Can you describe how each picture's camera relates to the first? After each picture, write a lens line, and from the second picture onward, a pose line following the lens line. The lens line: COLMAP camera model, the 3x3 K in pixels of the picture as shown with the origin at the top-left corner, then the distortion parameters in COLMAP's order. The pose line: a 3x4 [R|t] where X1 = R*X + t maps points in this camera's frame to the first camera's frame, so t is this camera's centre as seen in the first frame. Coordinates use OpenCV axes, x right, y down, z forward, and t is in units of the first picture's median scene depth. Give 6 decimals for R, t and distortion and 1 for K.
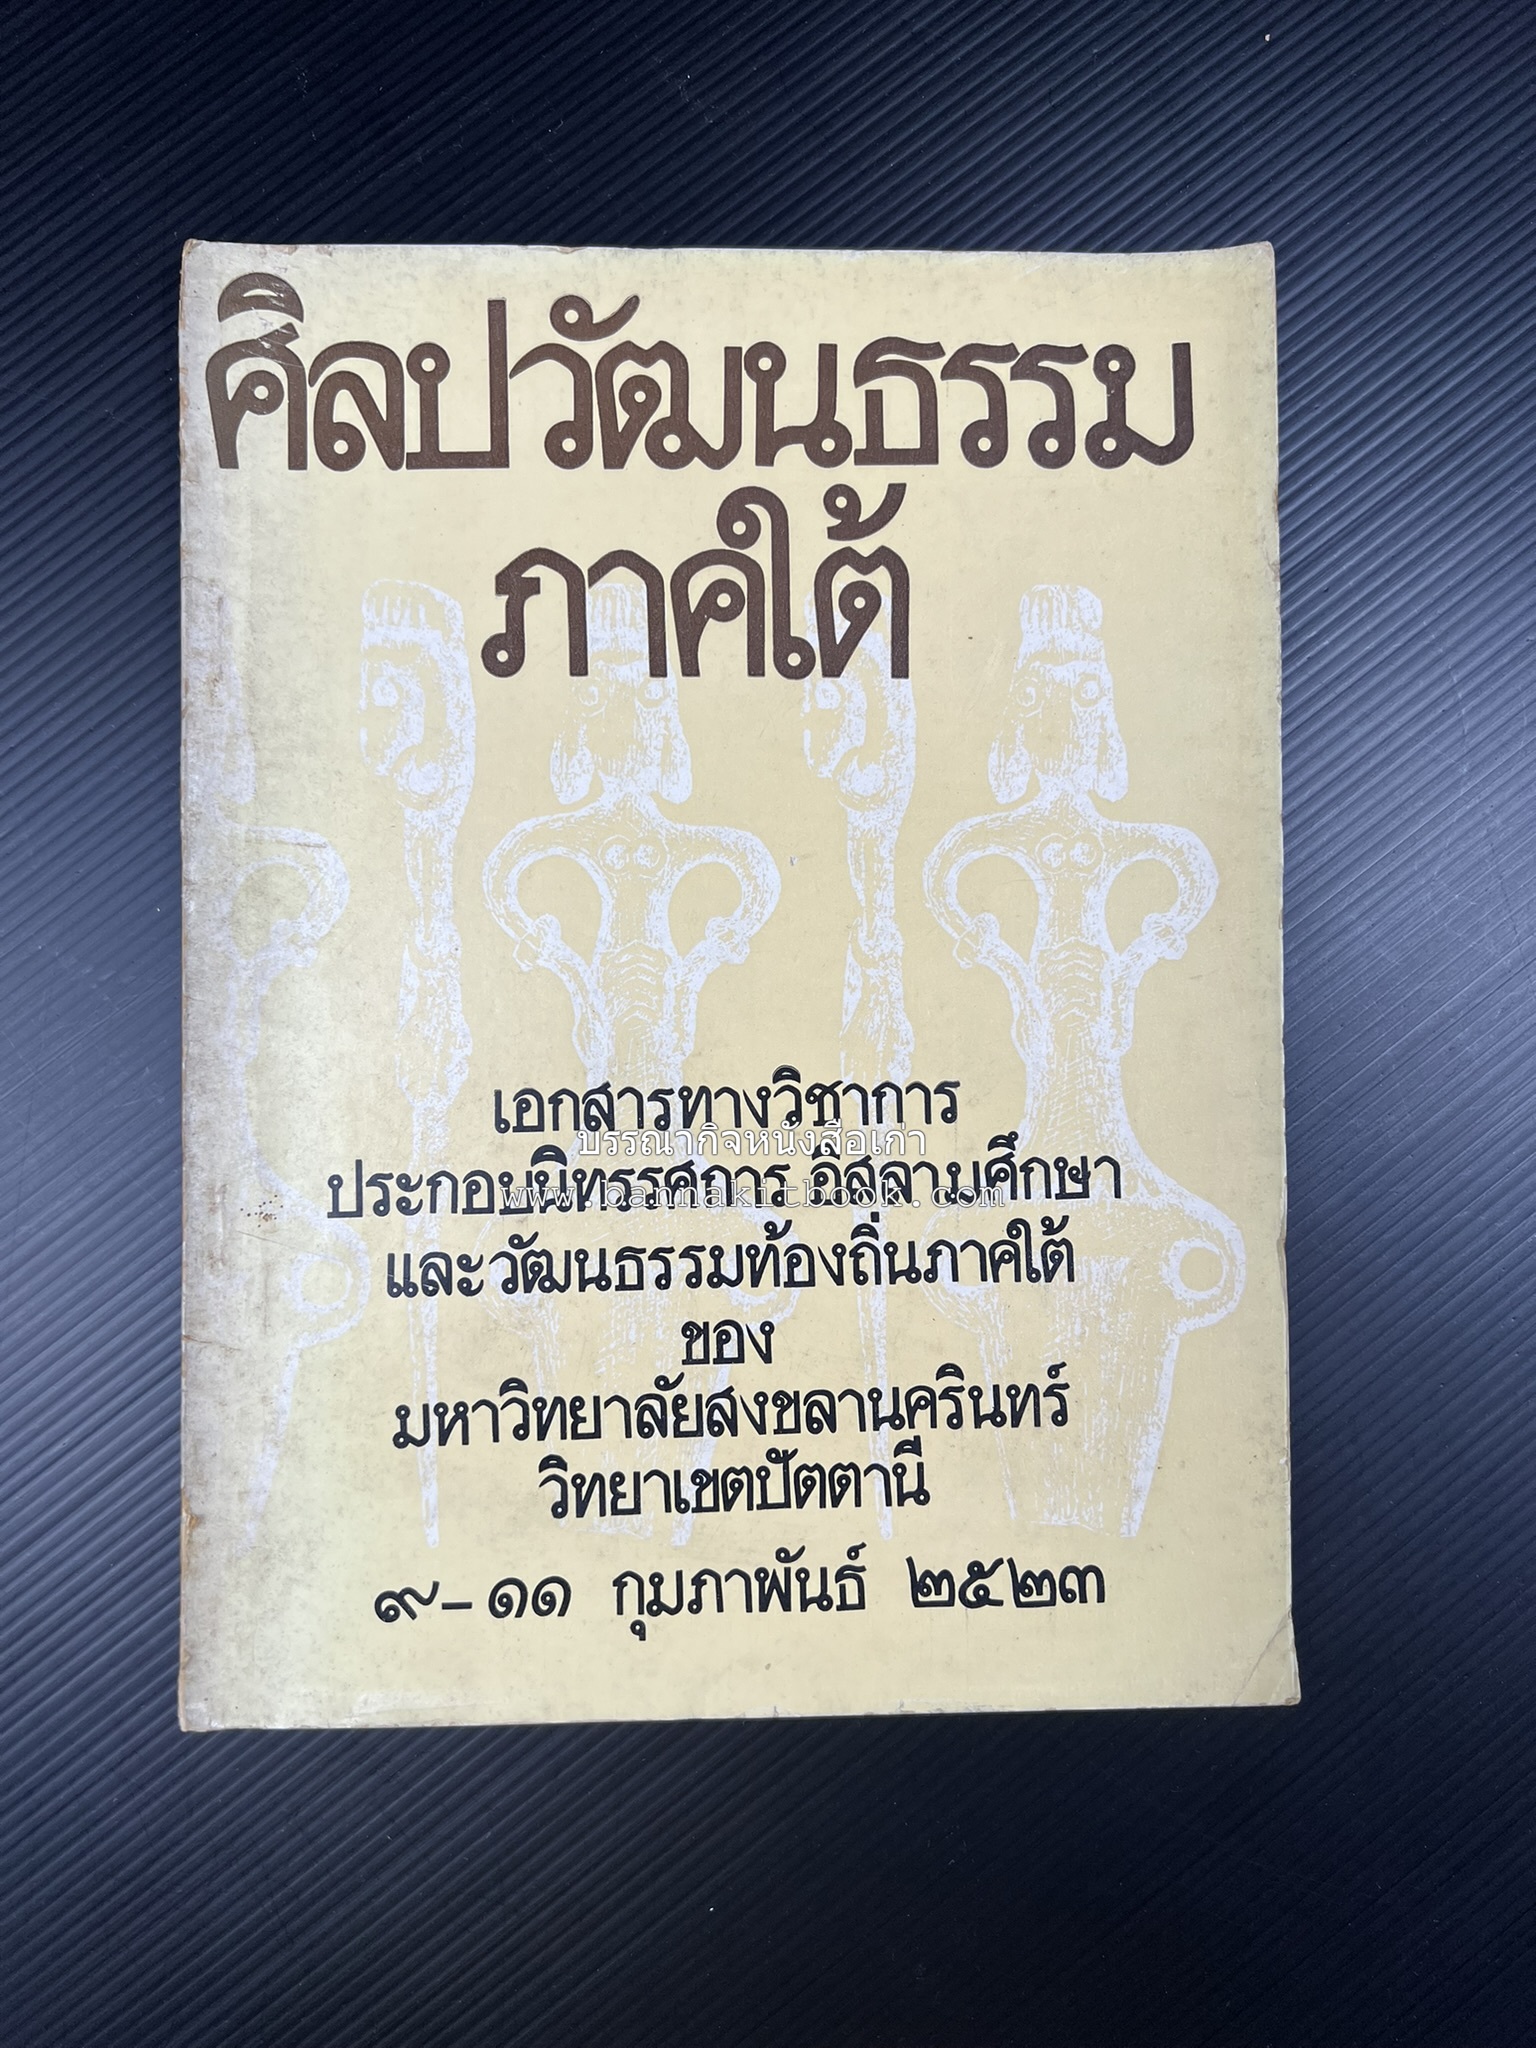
lens RADIAL K [[1570.5, 0, 776.9], [0, 1570.5, 1019.8], [0, 0, 1]] dist [-0.007612, -0.005399]
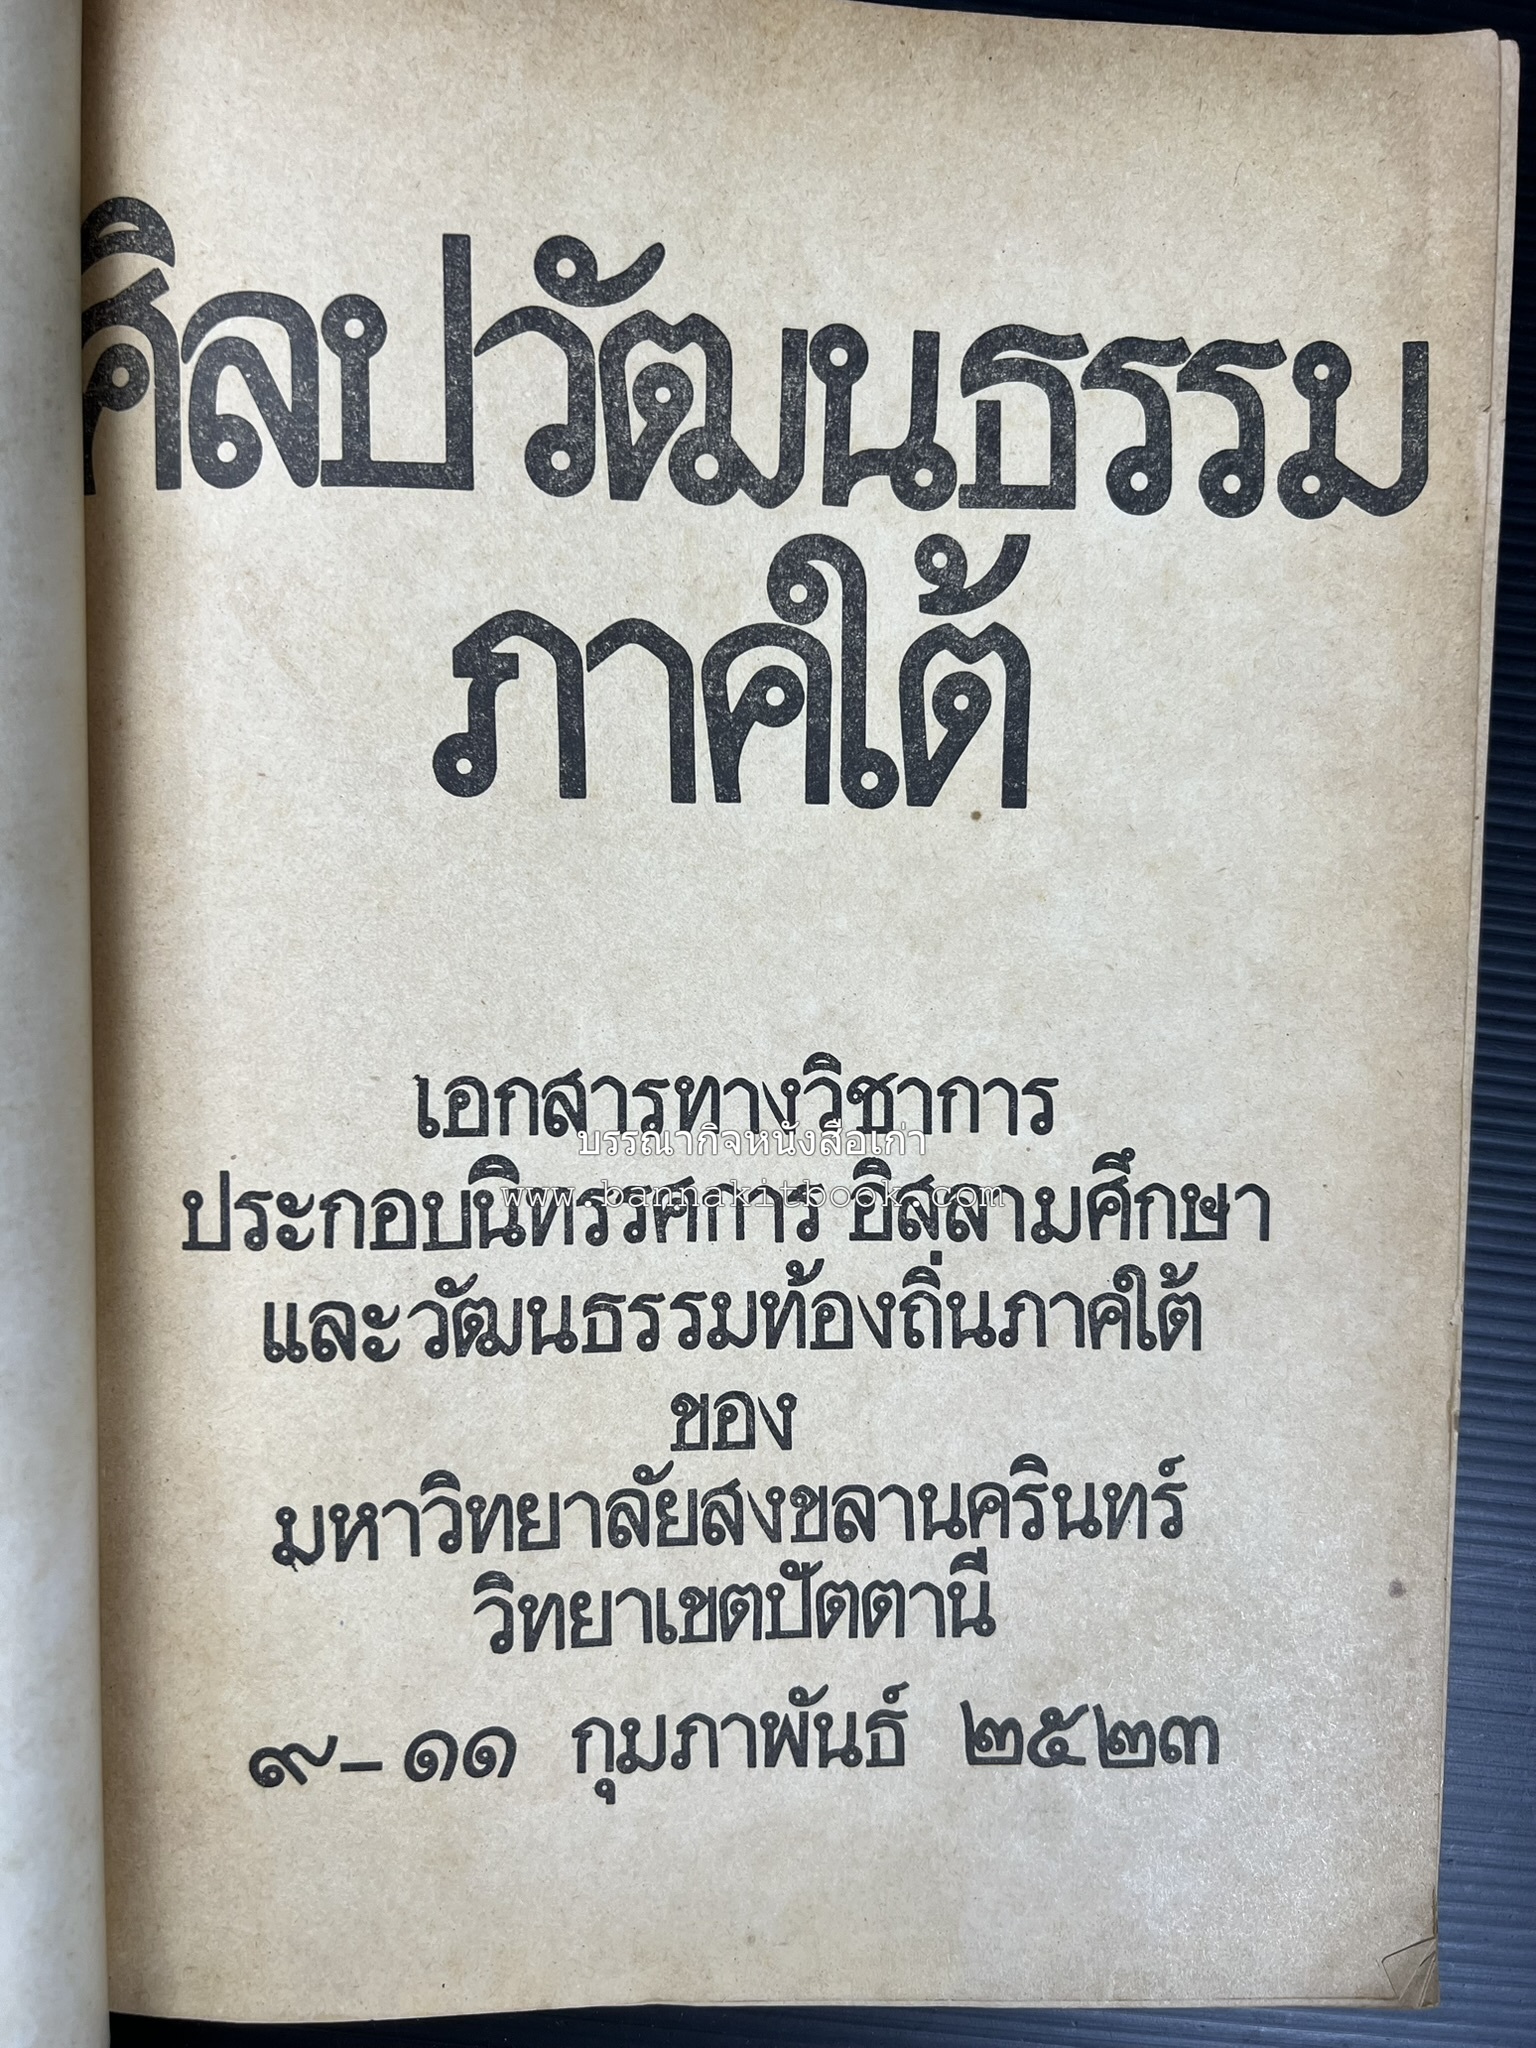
lens RADIAL K [[1570.5, 0, 761.0], [0, 1570.5, 1031.4], [0, 0, 1]] dist [-0.007612, -0.005399]
pose [[0.999697, 0.024361, -0.003619, -0.020105], [-0.024239, 0.999236, 0.030643, -0.001822], [0.004363, -0.030546, 0.999524, 0.264268]]
